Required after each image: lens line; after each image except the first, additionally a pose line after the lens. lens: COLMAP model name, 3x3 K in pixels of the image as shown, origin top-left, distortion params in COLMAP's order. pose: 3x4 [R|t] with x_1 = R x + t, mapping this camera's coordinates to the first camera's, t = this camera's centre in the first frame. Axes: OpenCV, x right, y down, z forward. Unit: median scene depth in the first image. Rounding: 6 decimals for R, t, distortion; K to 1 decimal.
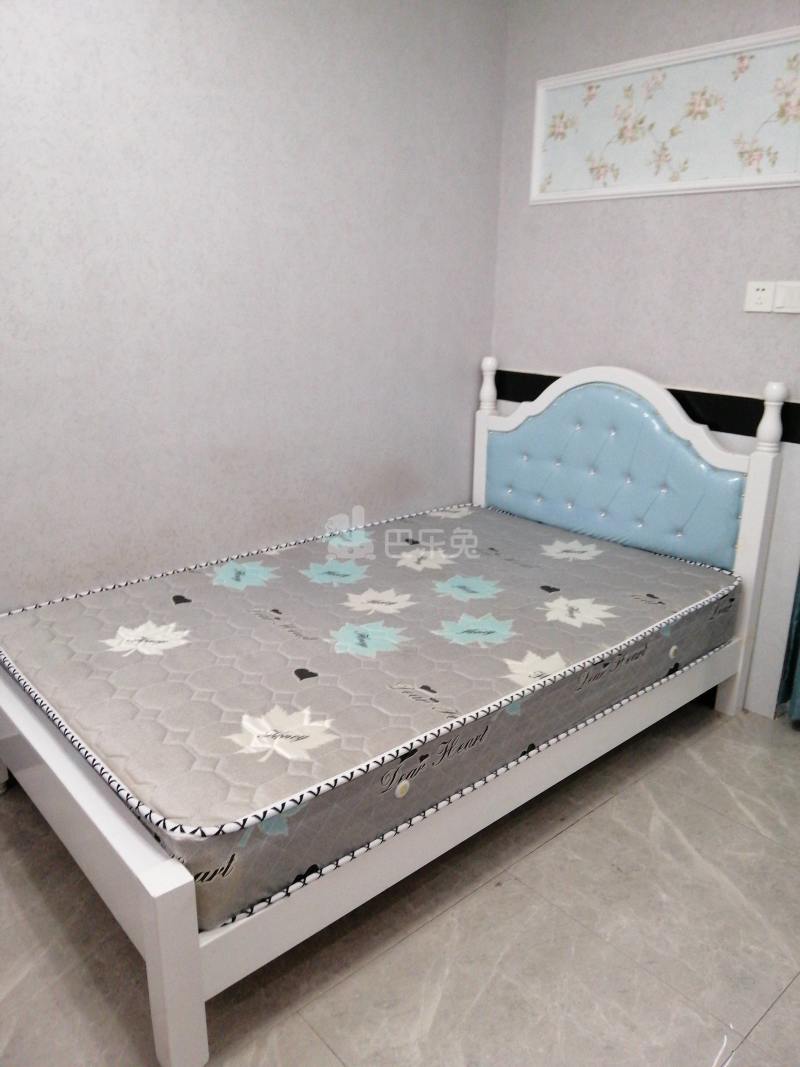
lens RADIAL K [[791.5, 0, 401.2], [0, 791.5, 571.4], [0, 0, 1]] dist [0.102137, -0.103610]
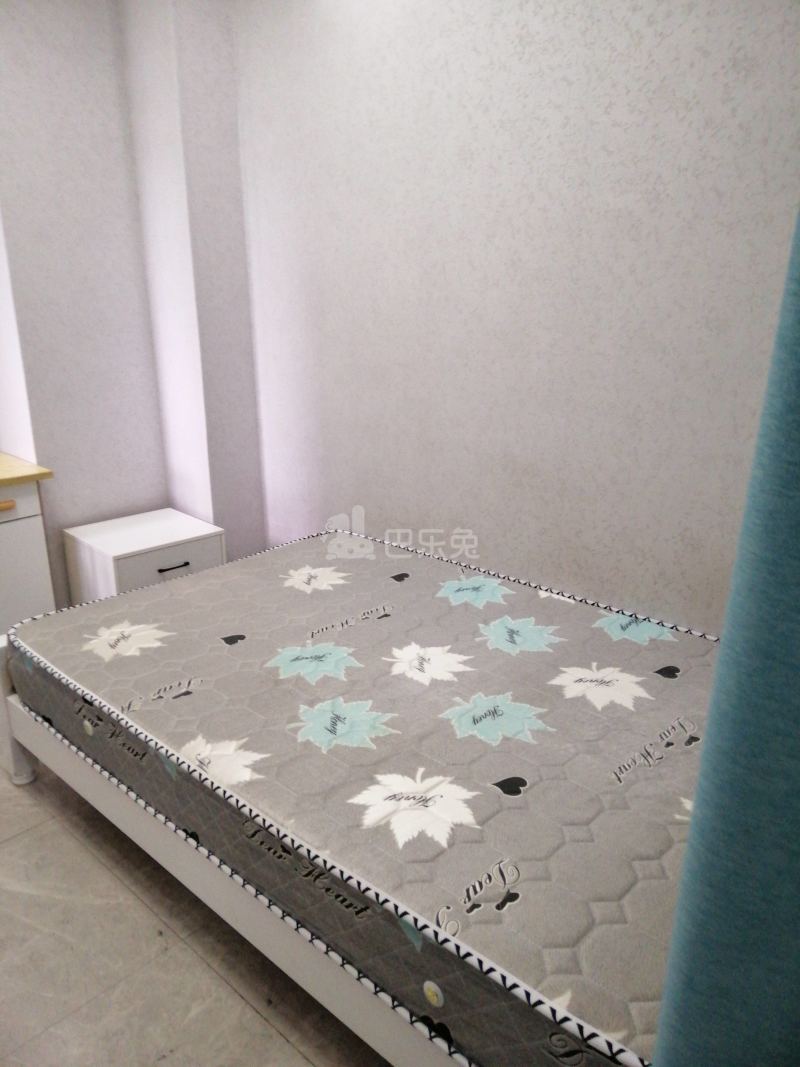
lens RADIAL K [[791.5, 0, 401.2], [0, 791.5, 571.4], [0, 0, 1]] dist [0.102137, -0.103610]
pose [[0.102546, 0.341058, -0.934432, 0.656357], [-0.342859, 0.893939, 0.288653, -0.255941], [0.933773, 0.290778, 0.208604, 0.712246]]
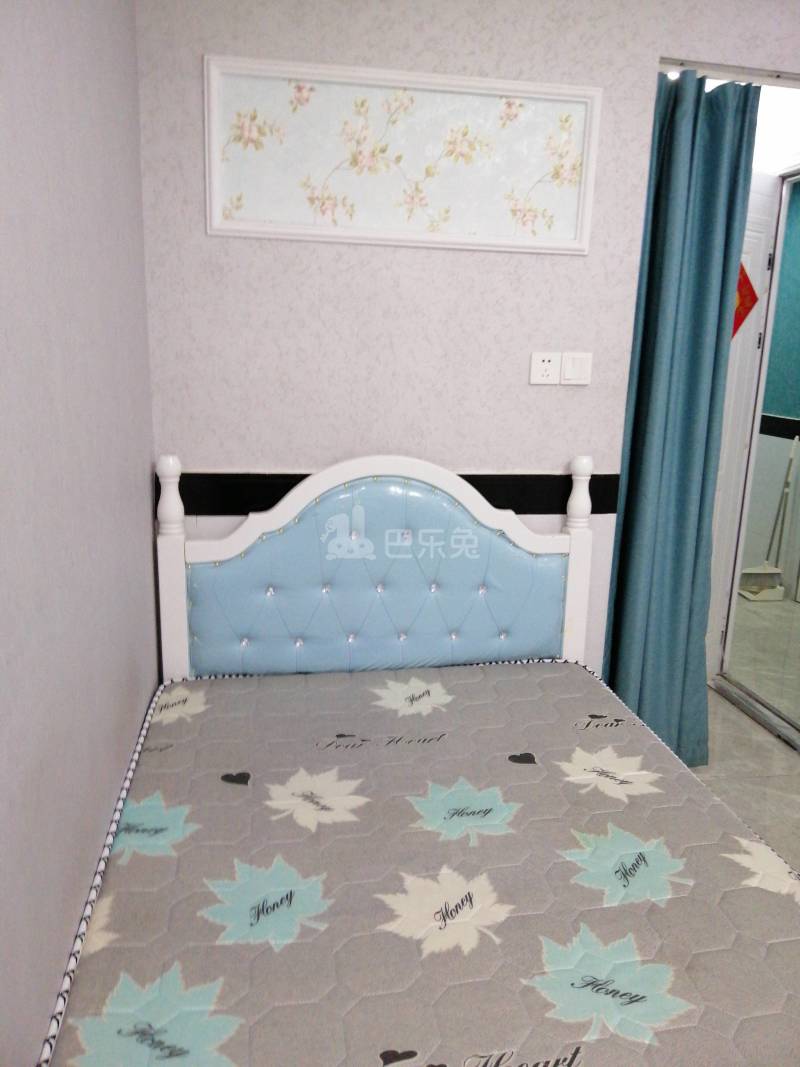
lens RADIAL K [[824.3, 0, 399.4], [0, 824.3, 562.2], [0, 0, 1]] dist [0.104420, -0.150354]
pose [[0.520649, -0.225492, 0.823455, -0.443087], [0.271107, 0.958239, 0.090987, -0.241413], [-0.809584, 0.175872, 0.560038, 0.598803]]
